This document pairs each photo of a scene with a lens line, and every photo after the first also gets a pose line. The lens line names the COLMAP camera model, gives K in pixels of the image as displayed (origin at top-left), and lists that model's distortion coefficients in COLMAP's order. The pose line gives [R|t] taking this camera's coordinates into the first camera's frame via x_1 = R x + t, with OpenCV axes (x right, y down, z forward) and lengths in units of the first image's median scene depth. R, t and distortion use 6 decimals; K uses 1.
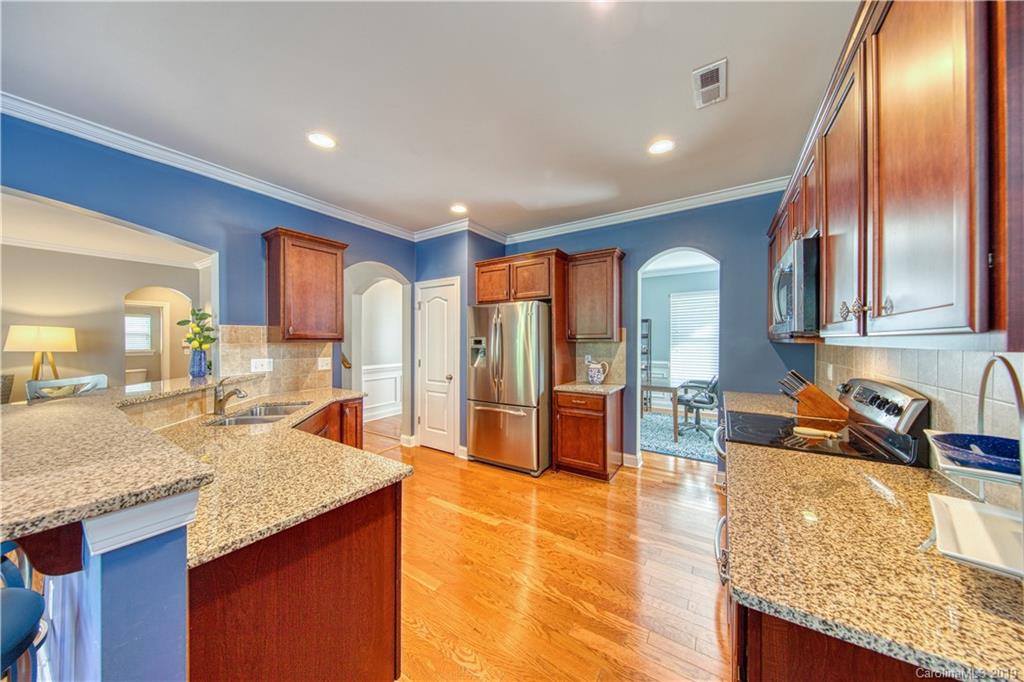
lens RADIAL K [[326.8, 0, 512.0], [0, 326.8, 343.6], [0, 0, 1]] dist [0.001692, -0.000164]
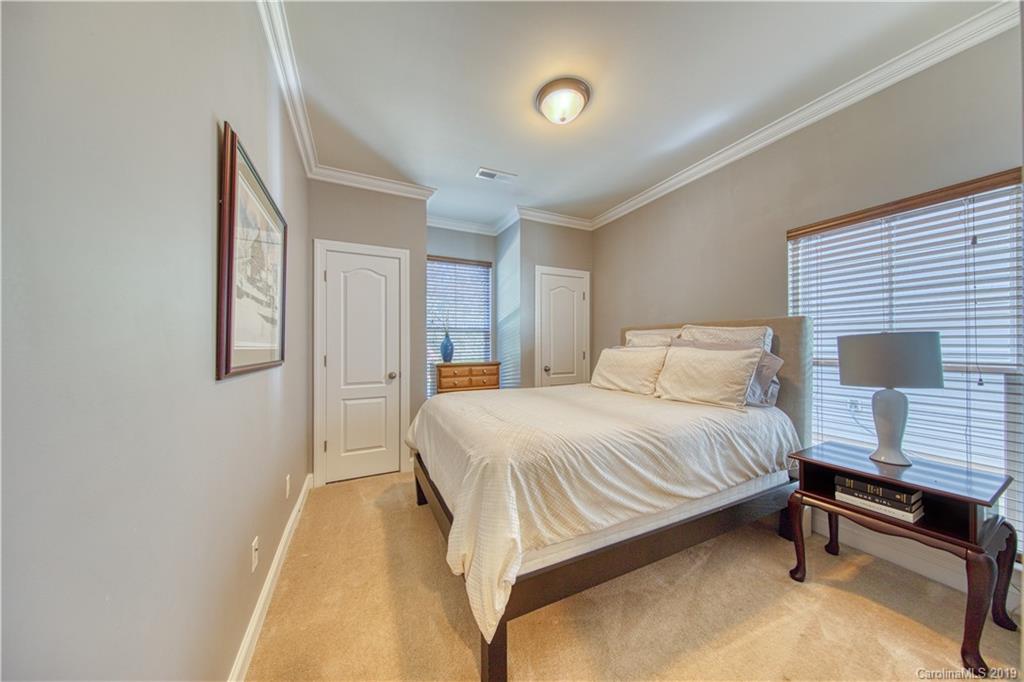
lens RADIAL K [[326.8, 0, 512.0], [0, 326.8, 343.6], [0, 0, 1]] dist [0.001692, -0.000164]
pose [[0.517516, 0.001694, 0.855672, -0.700519], [0.001275, 0.999995, -0.002750, 0.028124], [-0.855672, 0.002514, 0.517512, 0.339030]]
